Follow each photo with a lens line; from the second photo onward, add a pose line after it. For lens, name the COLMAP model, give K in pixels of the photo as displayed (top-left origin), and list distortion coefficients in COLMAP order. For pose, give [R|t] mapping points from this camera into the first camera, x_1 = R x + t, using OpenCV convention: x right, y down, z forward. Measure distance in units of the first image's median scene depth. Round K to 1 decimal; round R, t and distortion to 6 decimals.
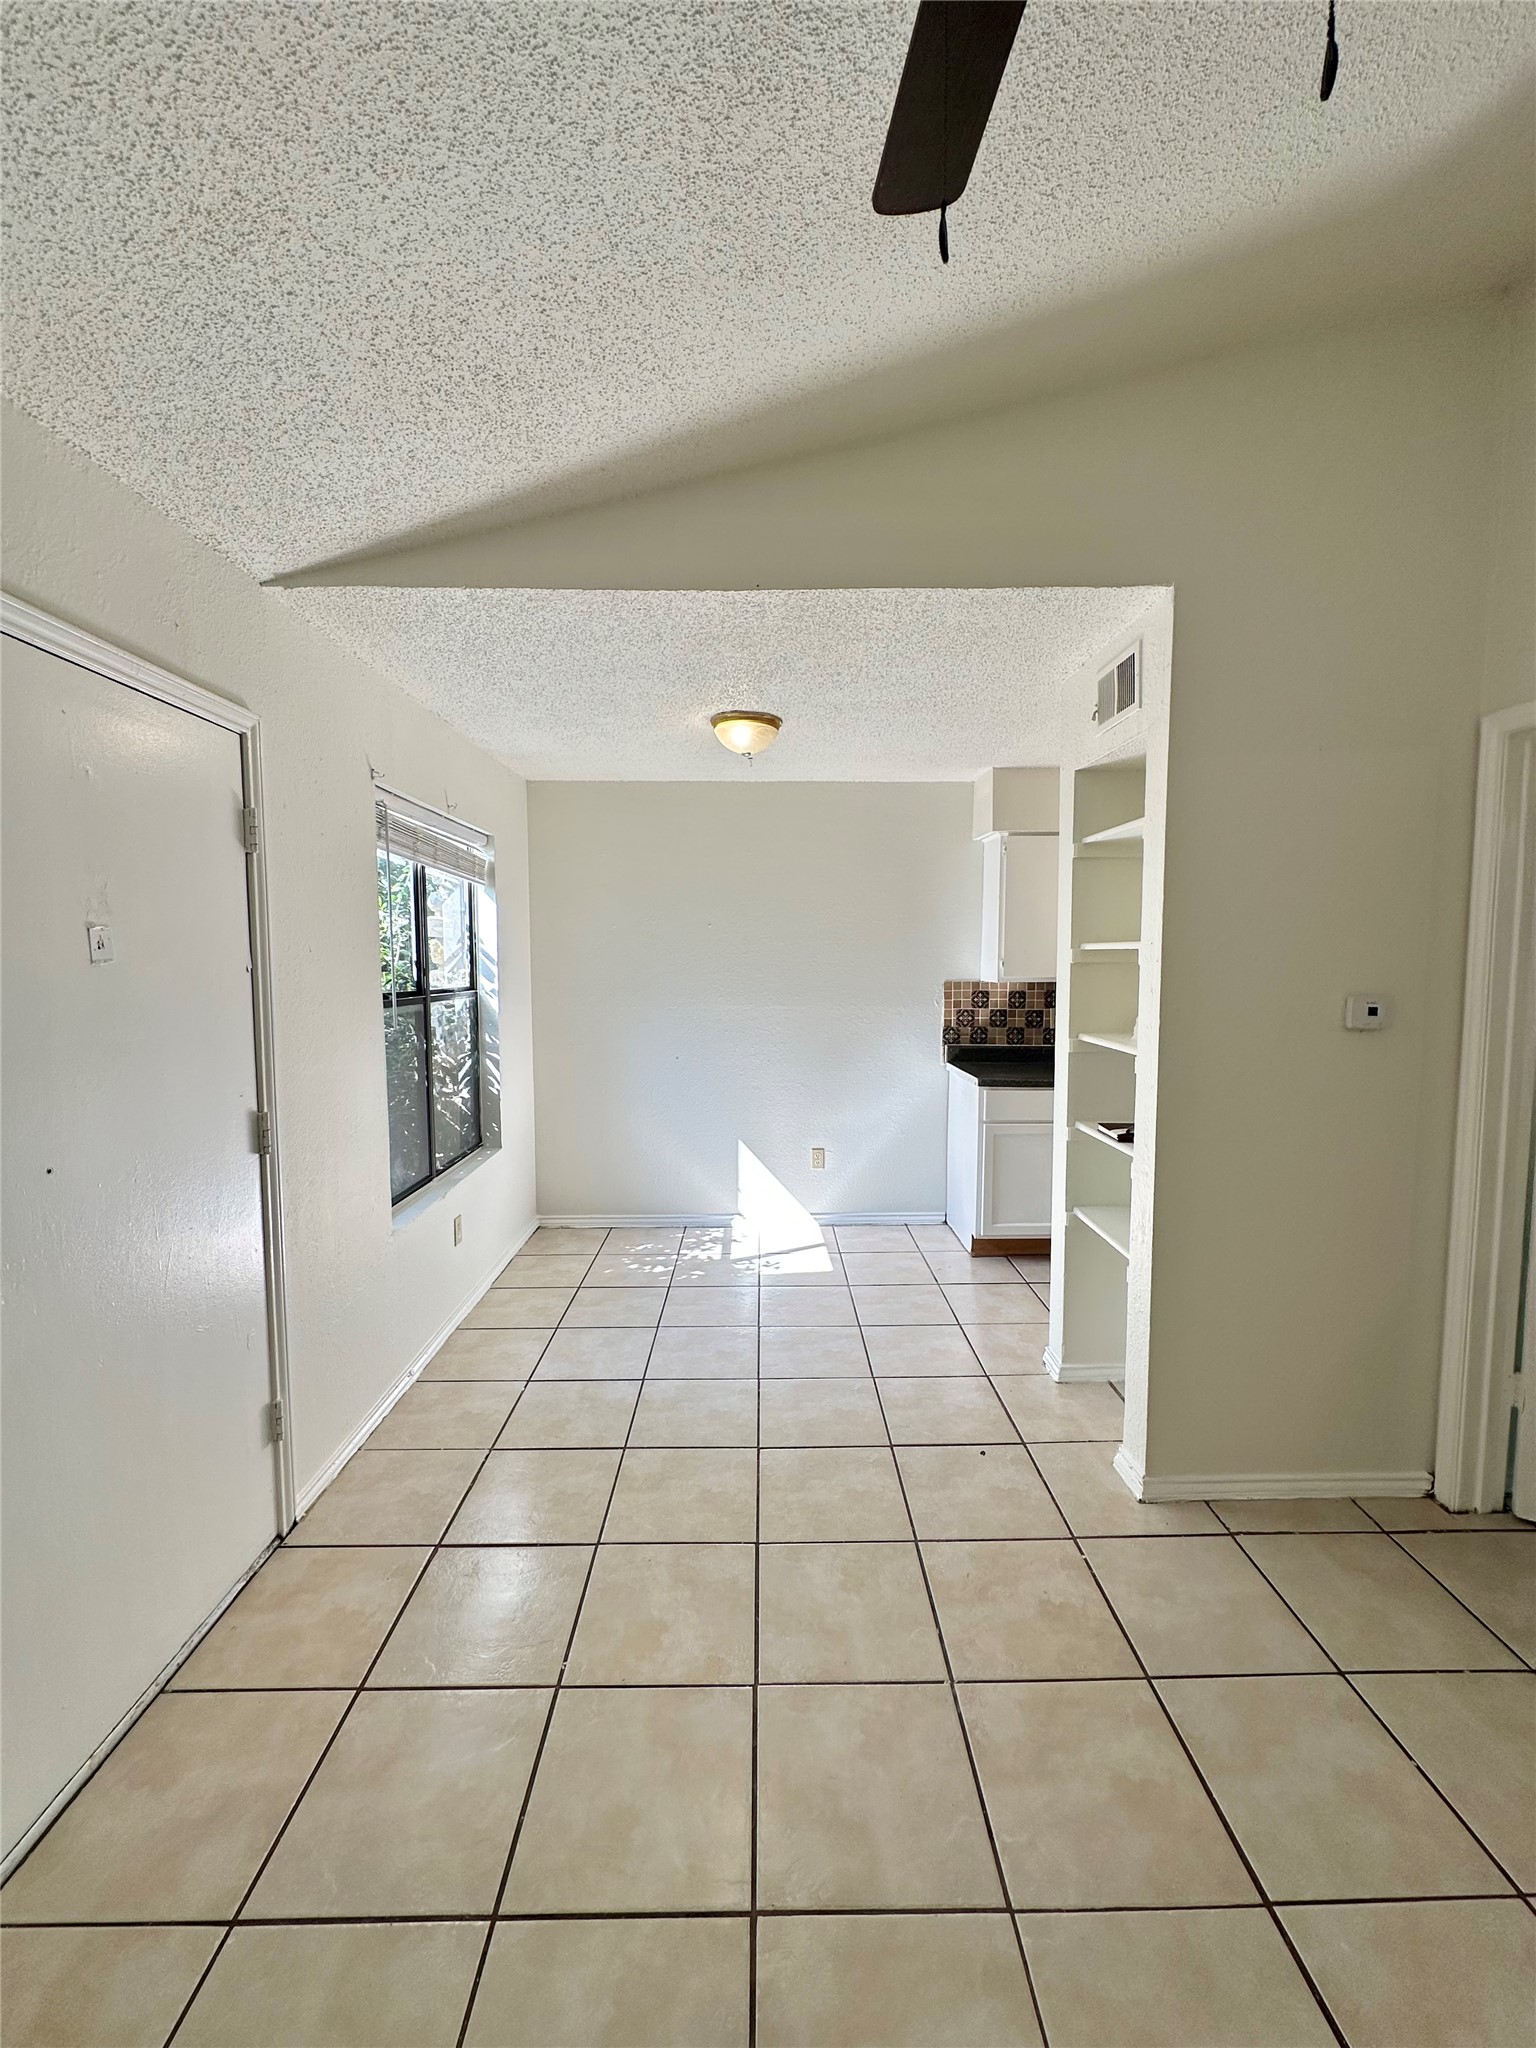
lens RADIAL K [[821.0, 0, 773.2], [0, 821.0, 1020.8], [0, 0, 1]] dist [-0.001436, 0.000500]
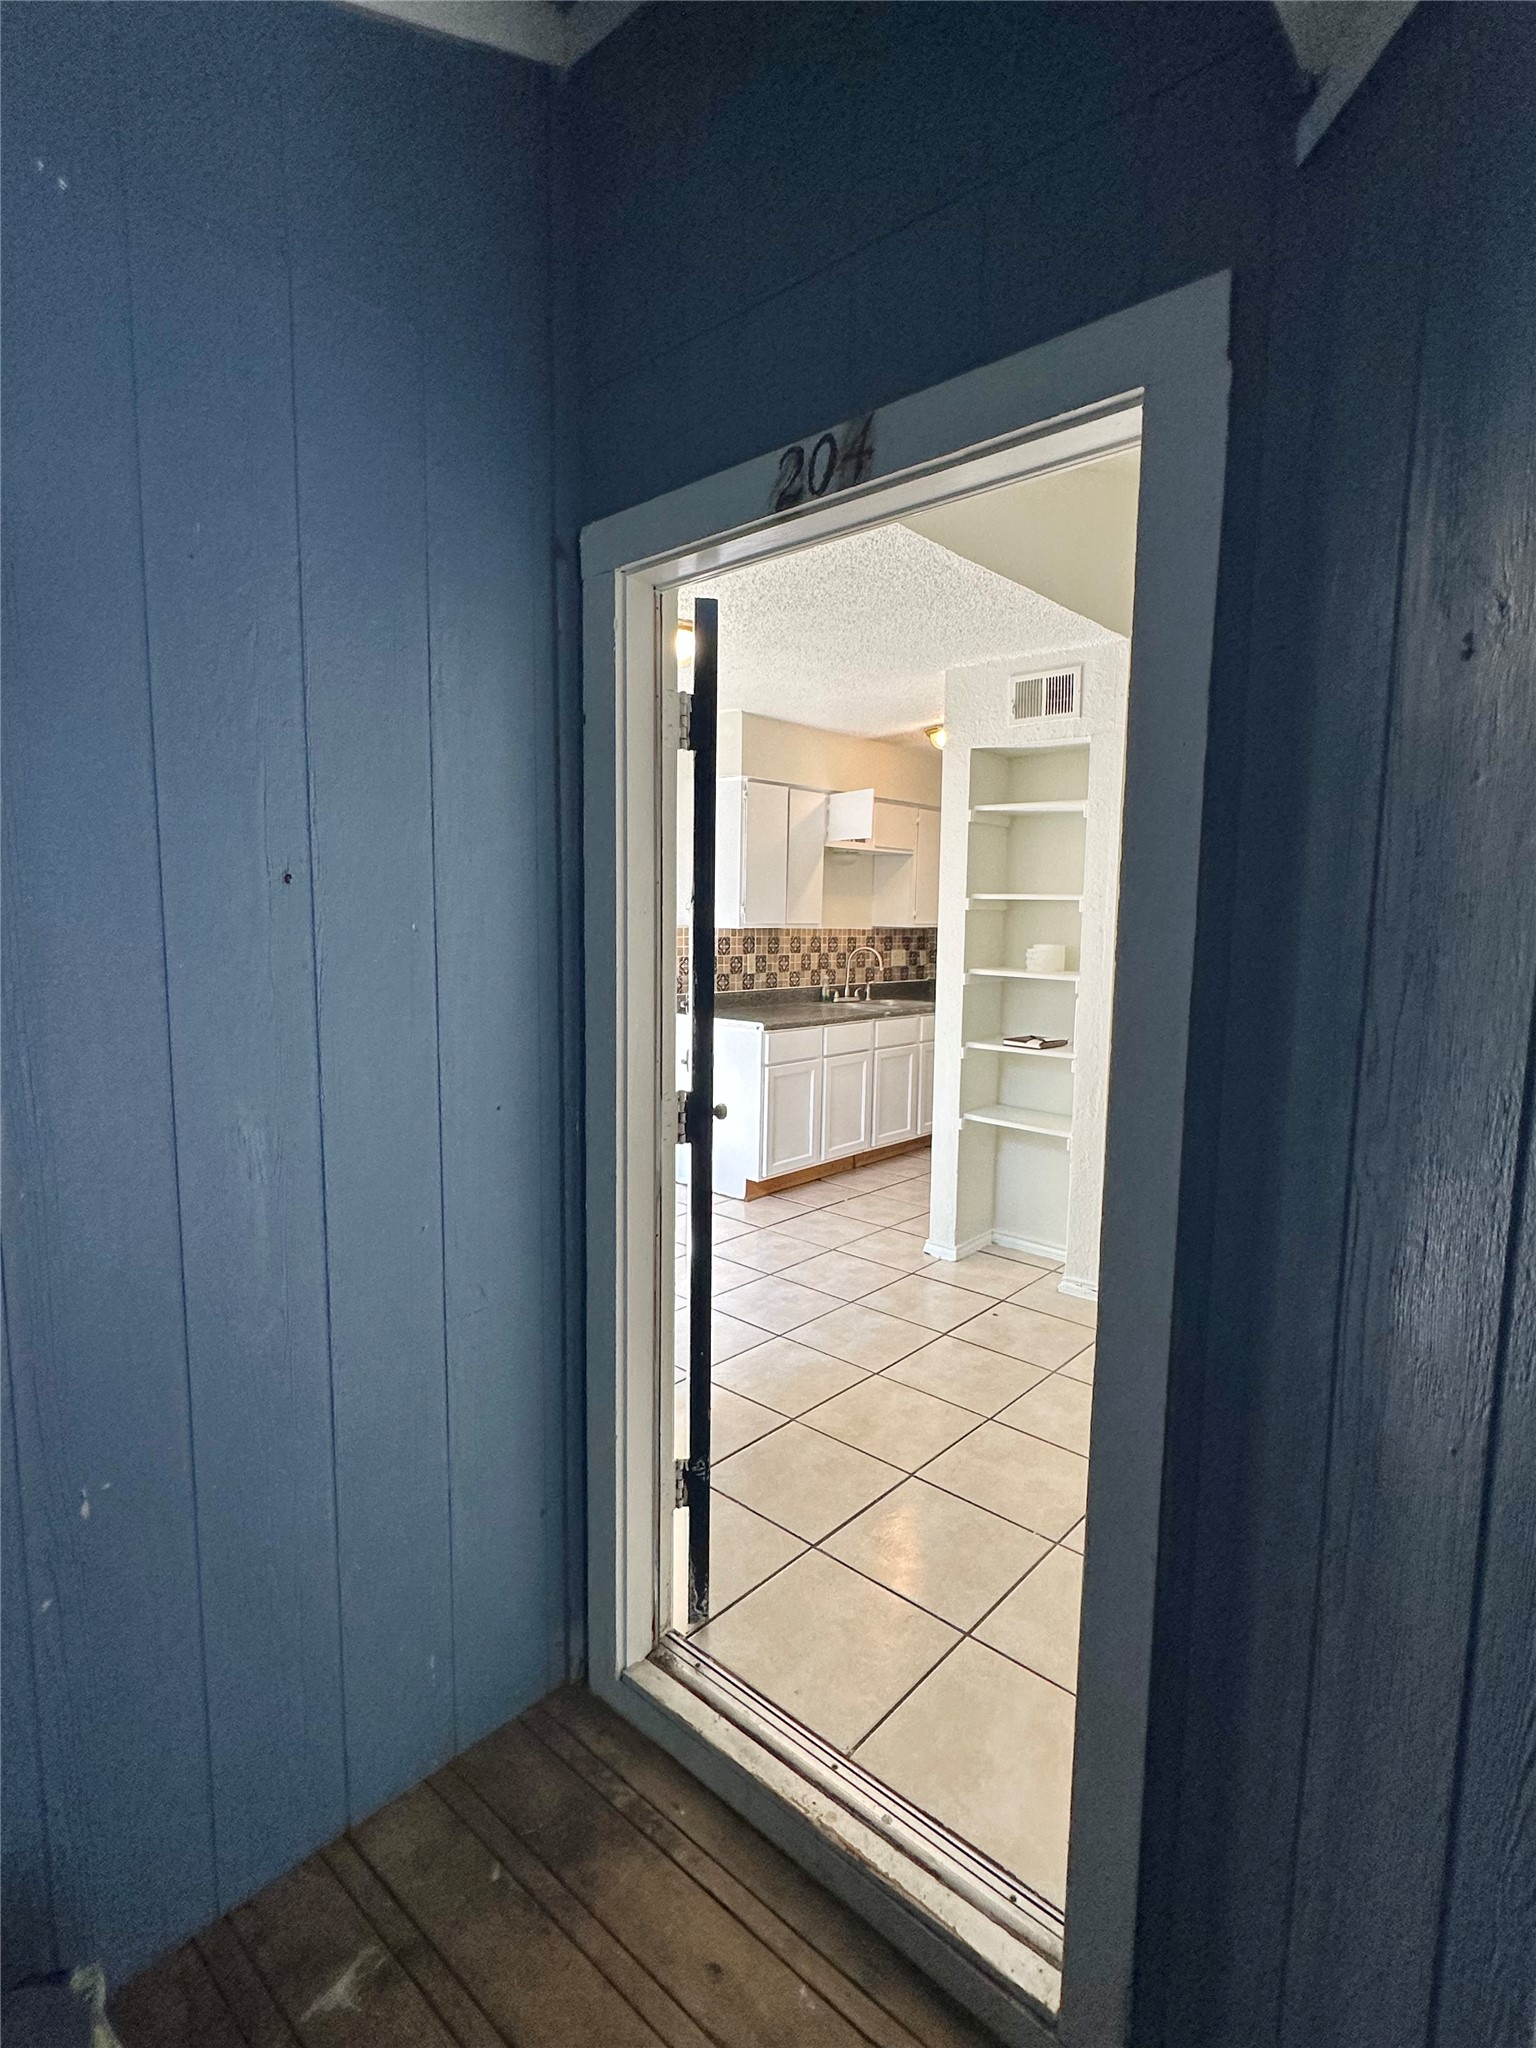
lens RADIAL K [[1005.0, 0, 764.1], [0, 1005.0, 1032.0], [0, 0, 1]] dist [0.000434, 0.000005]
pose [[0.681604, -0.086644, 0.726574, -0.759005], [0.047976, 0.996120, 0.073781, -0.012862], [-0.730147, -0.015431, 0.683116, 0.176929]]
